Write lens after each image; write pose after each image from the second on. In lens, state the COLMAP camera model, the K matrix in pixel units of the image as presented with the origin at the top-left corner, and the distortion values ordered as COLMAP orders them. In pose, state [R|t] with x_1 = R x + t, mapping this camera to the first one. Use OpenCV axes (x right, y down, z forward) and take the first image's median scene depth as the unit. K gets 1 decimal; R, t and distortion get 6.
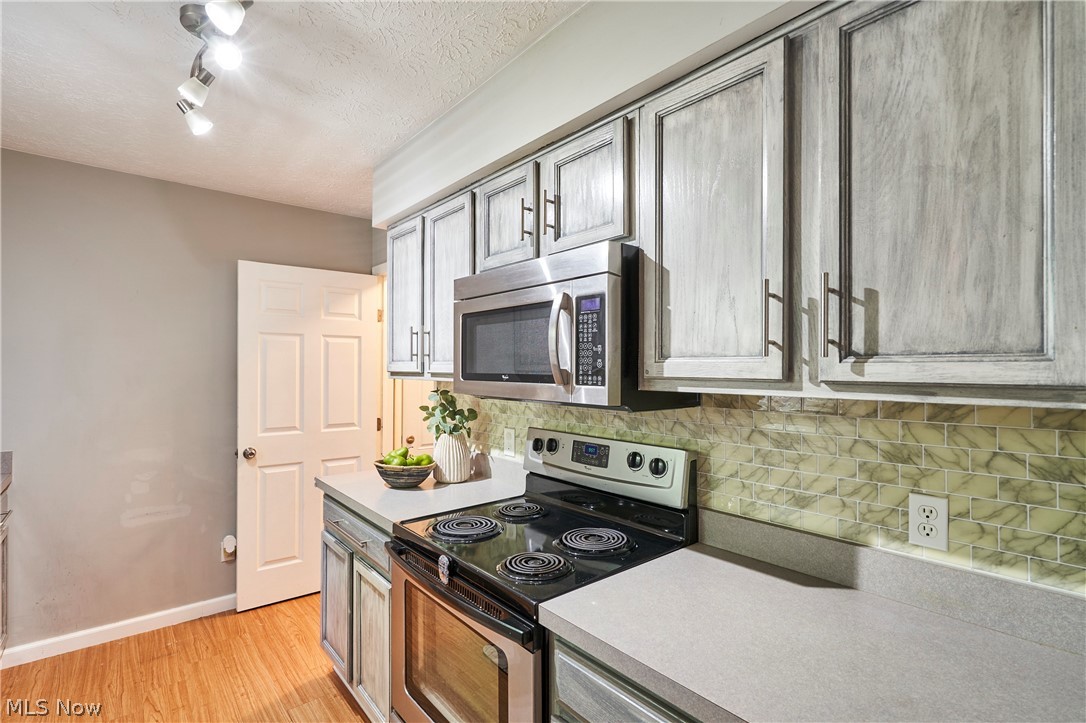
lens RADIAL K [[501.2, 0, 543.6], [0, 501.2, 365.7], [0, 0, 1]] dist [-0.000449, 0.000241]
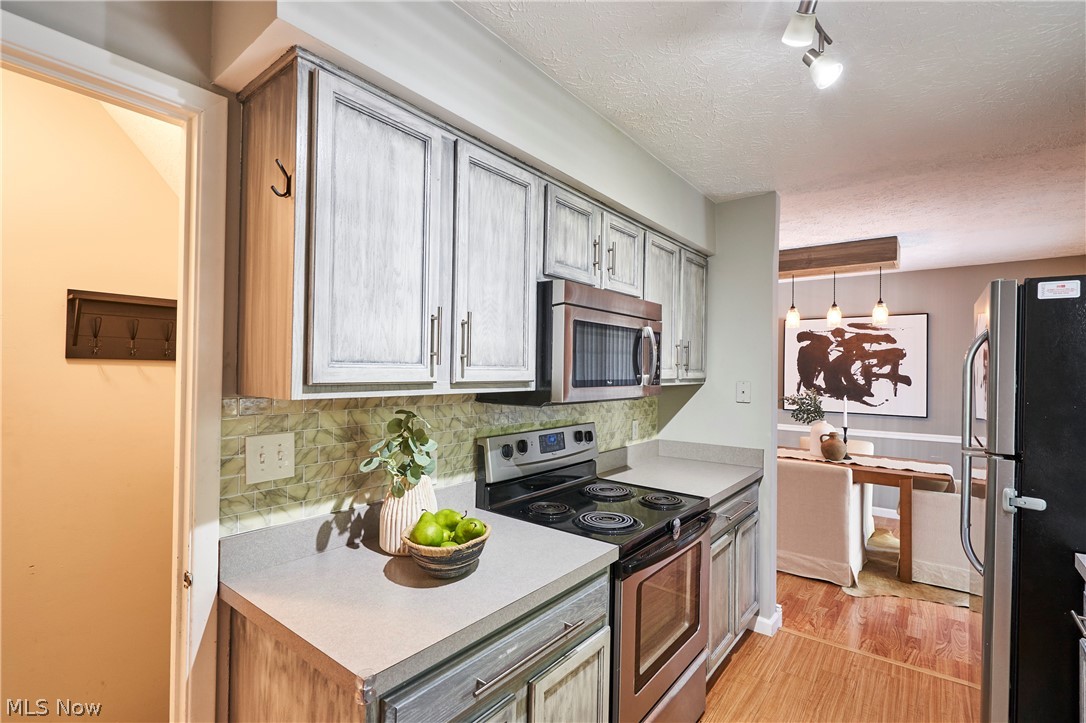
lens RADIAL K [[501.2, 0, 543.6], [0, 501.2, 365.7], [0, 0, 1]] dist [-0.000449, 0.000241]
pose [[-0.203472, 0.004459, 0.979071, -1.056686], [-0.017989, 0.999804, -0.008291, -0.004245], [-0.978916, -0.019300, -0.203352, 1.200903]]
